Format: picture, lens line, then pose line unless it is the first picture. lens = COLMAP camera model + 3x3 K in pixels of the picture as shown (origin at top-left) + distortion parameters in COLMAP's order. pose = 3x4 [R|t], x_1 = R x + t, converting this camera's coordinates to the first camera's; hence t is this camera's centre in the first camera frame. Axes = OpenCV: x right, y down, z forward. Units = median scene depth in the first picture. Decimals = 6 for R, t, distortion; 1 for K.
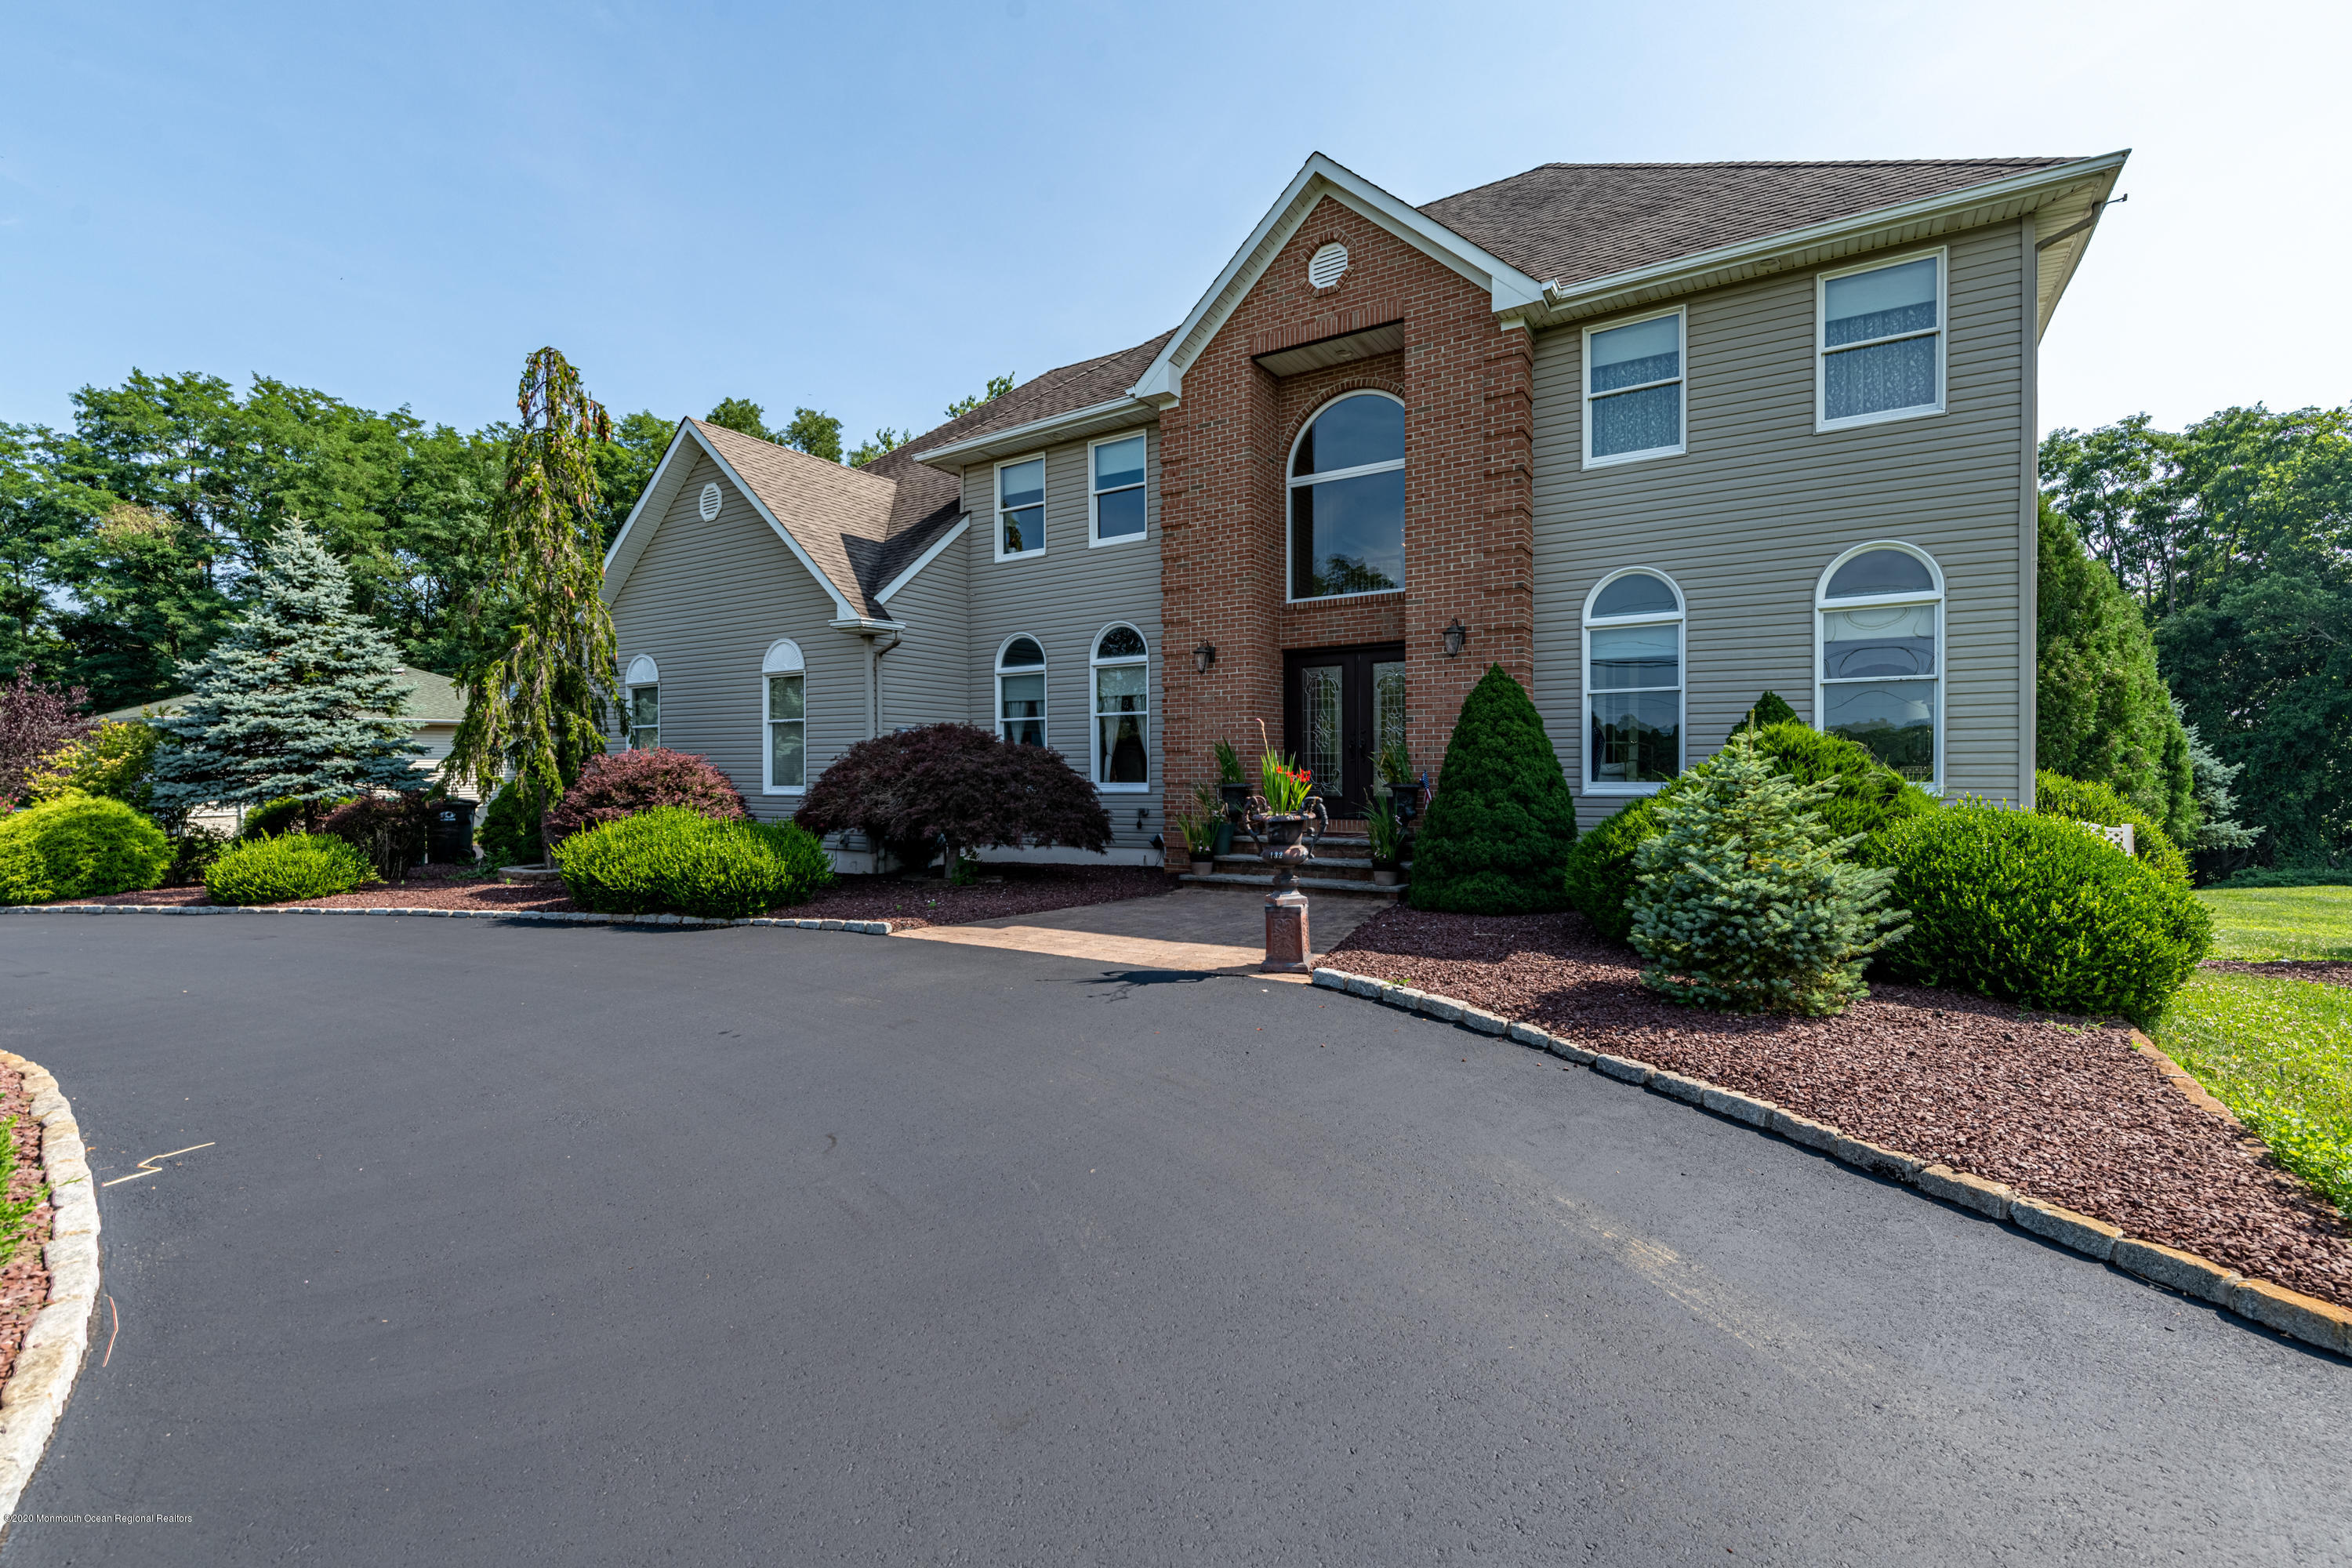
lens RADIAL K [[1032.6, 0, 1176.0], [0, 1032.6, 784.0], [0, 0, 1]] dist [-0.000798, -0.000181]
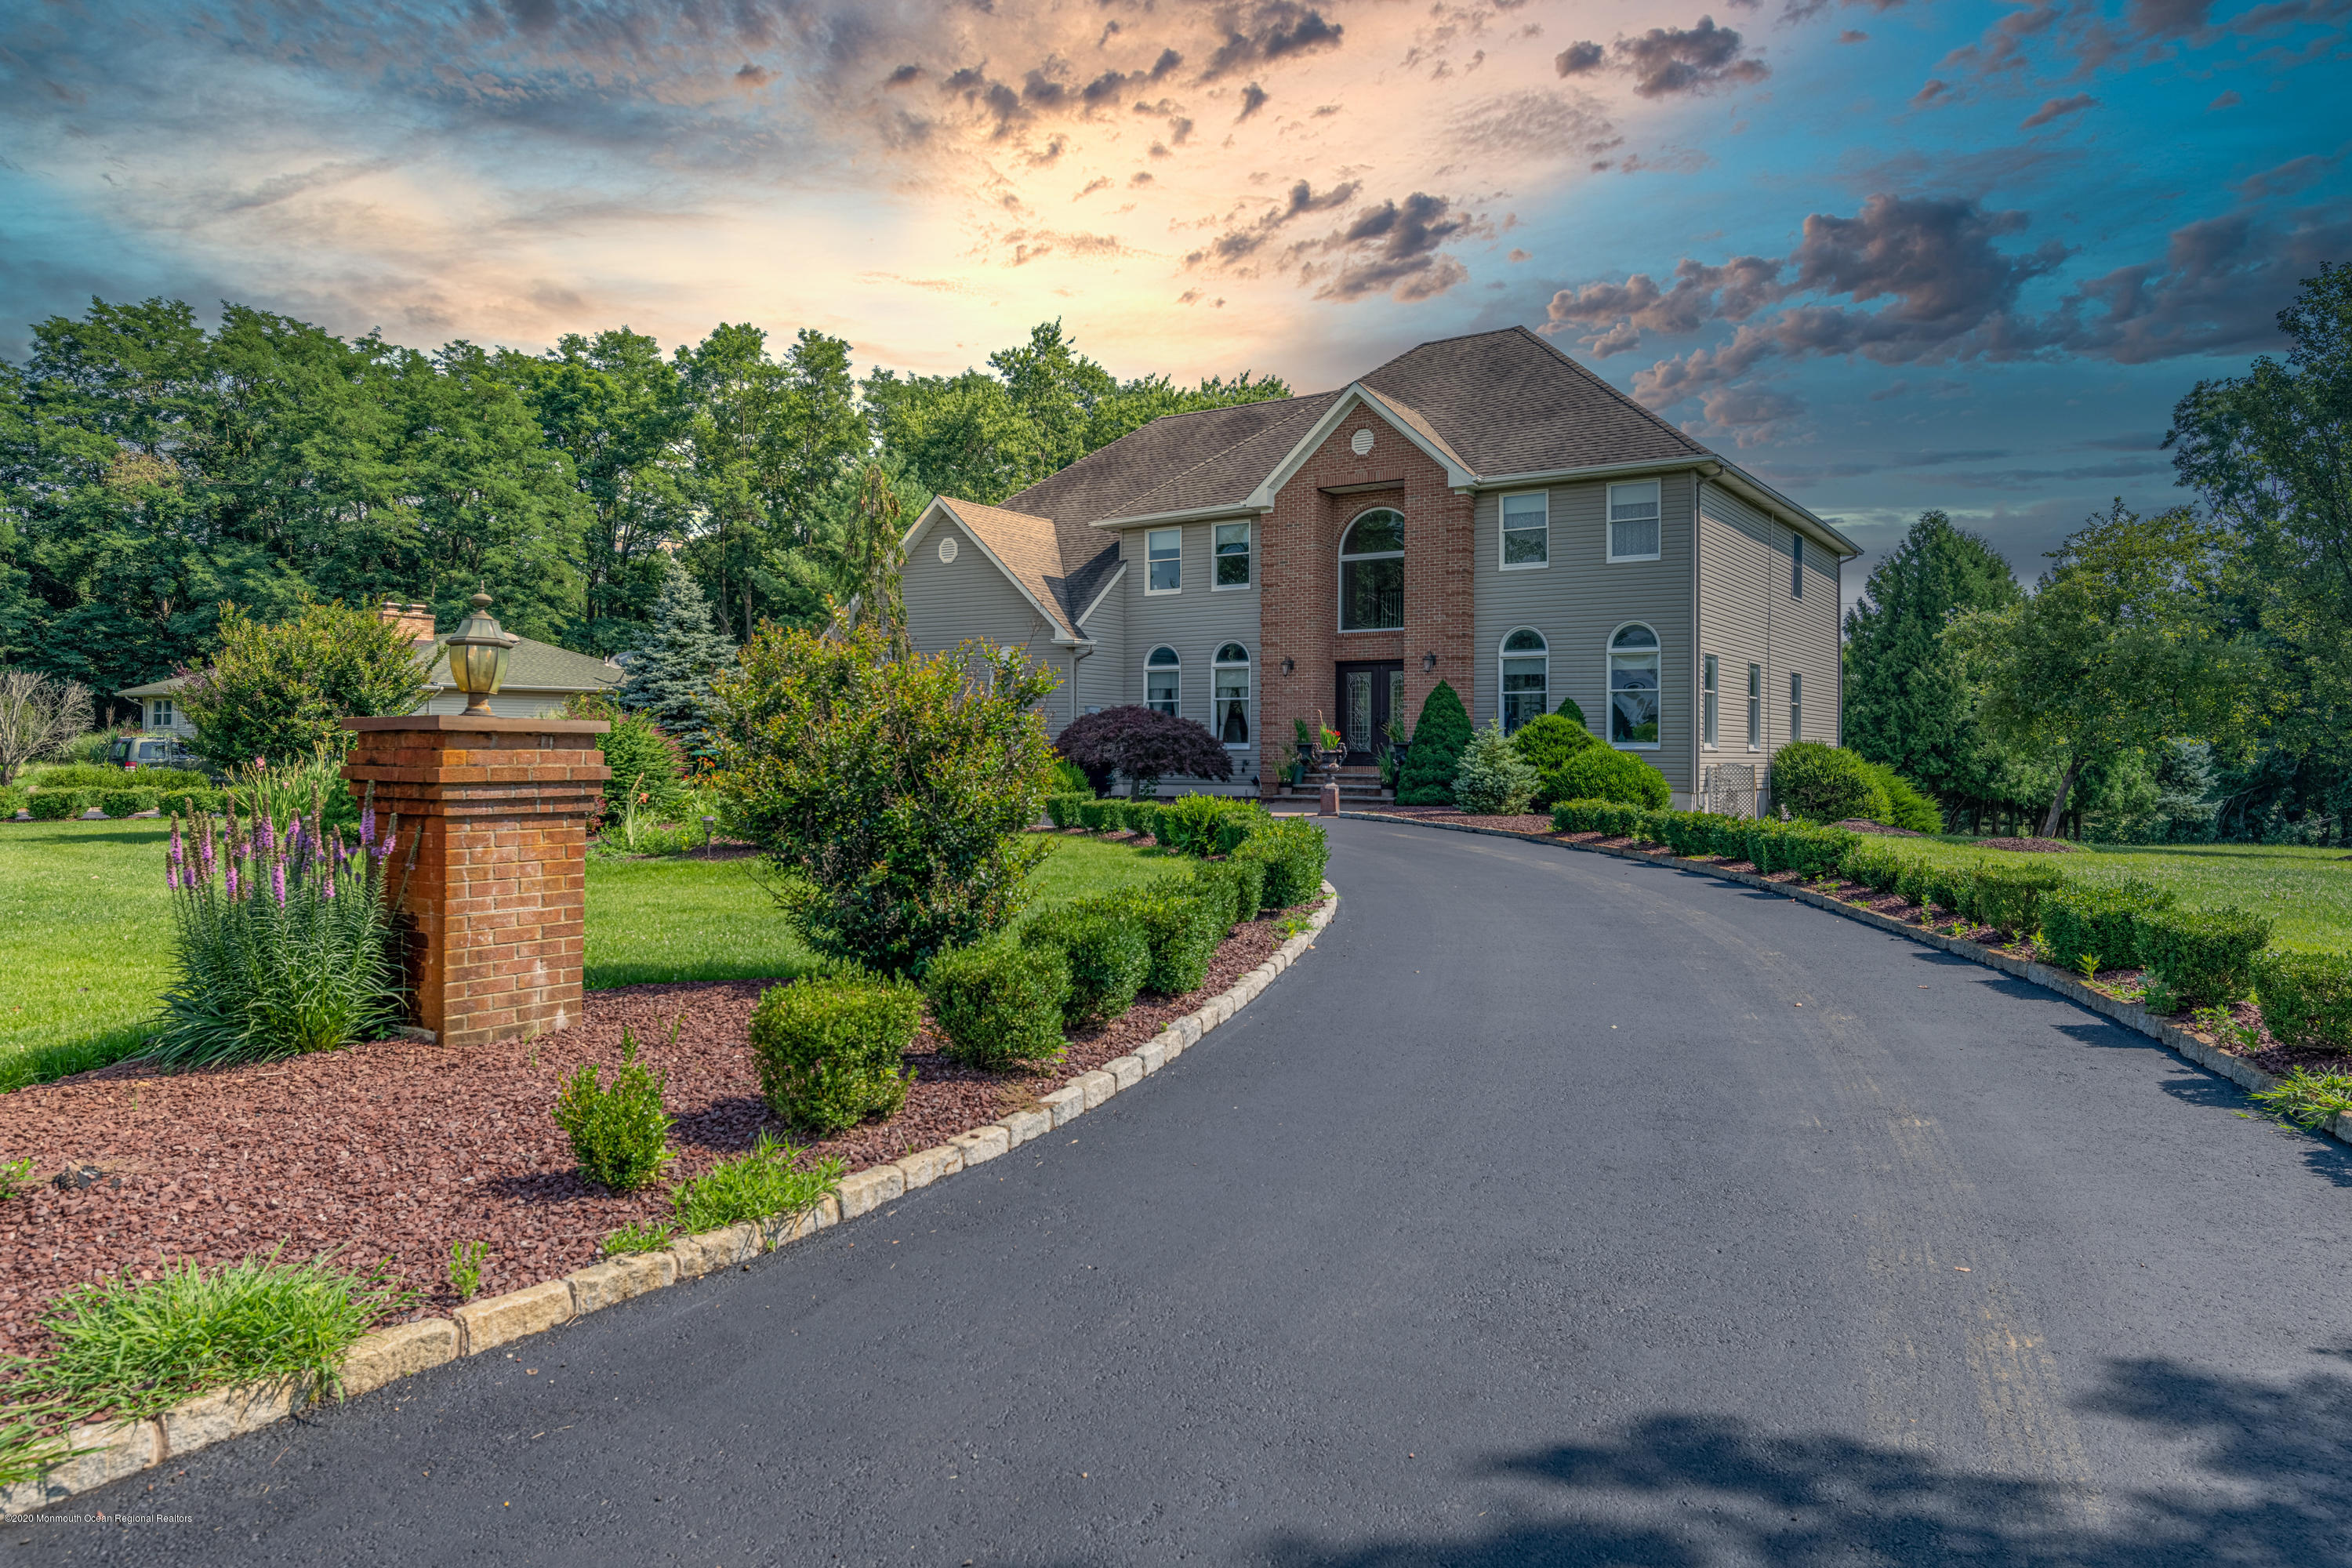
lens RADIAL K [[1478.9, 0, 1178.5], [0, 1478.9, 751.6], [0, 0, 1]] dist [-0.001692, 0.000643]
pose [[0.999774, 0.010658, -0.018395, -0.099312], [-0.010877, 0.999871, -0.011847, 0.042260], [0.018266, 0.012044, 0.999761, -1.338661]]
